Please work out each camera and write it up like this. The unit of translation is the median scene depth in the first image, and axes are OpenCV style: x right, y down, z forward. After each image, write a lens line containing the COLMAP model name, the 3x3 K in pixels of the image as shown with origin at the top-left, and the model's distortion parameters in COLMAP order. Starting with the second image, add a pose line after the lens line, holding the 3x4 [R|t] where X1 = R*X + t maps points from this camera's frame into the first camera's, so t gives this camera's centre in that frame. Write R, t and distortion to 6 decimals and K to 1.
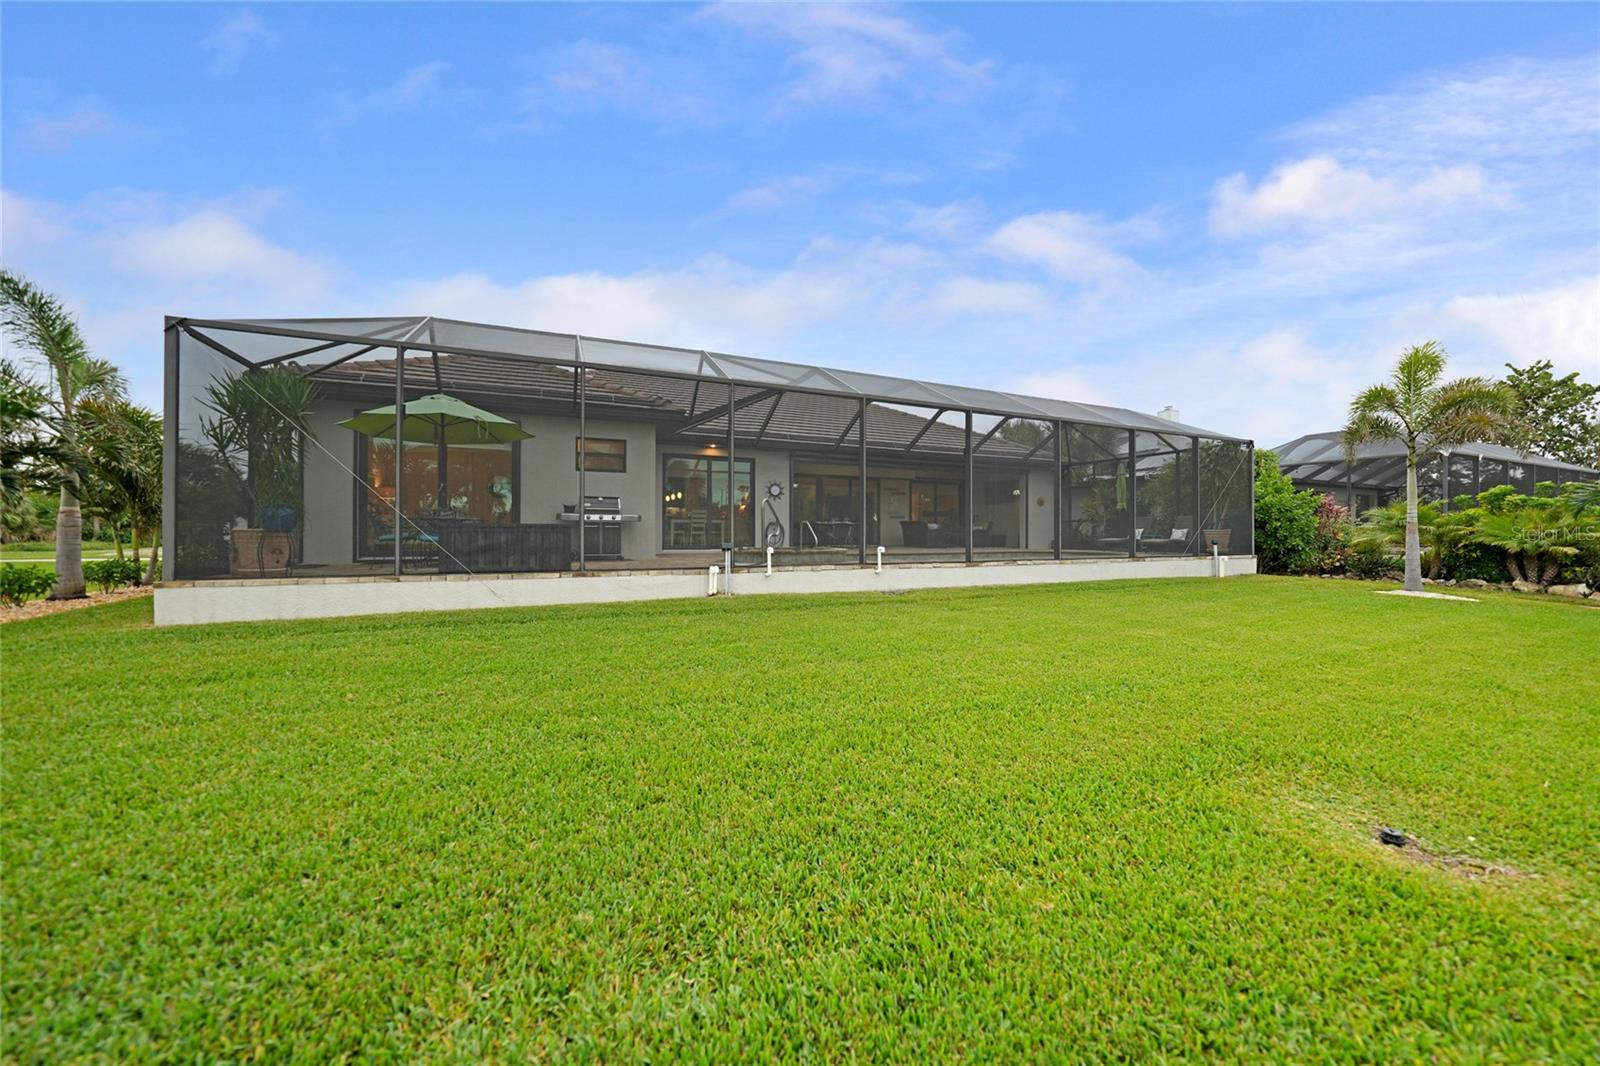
lens RADIAL K [[571.6, 0, 809.1], [0, 571.6, 536.8], [0, 0, 1]] dist [-0.024680, 0.006873]
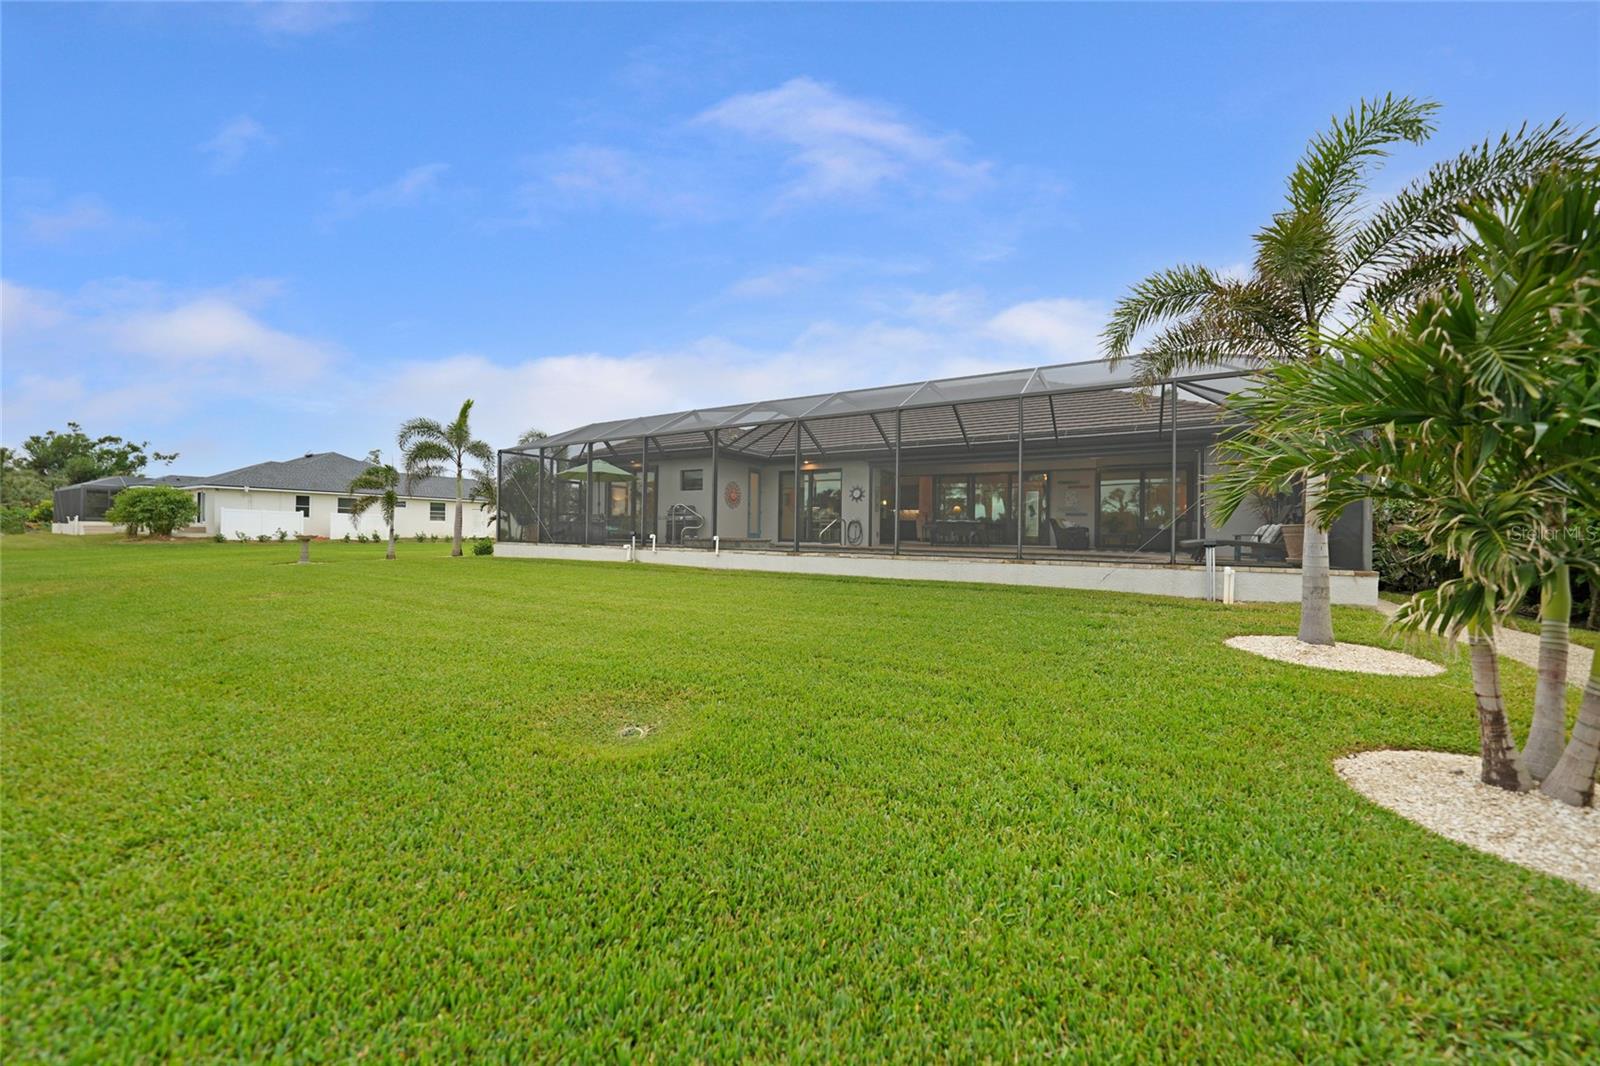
lens RADIAL K [[571.6, 0, 809.1], [0, 571.6, 536.8], [0, 0, 1]] dist [-0.024680, 0.006873]
pose [[0.591891, 0.015748, -0.805864, 0.966565], [-0.019770, 0.999792, 0.005016, 0.005248], [0.805775, 0.012963, 0.592080, 0.245489]]
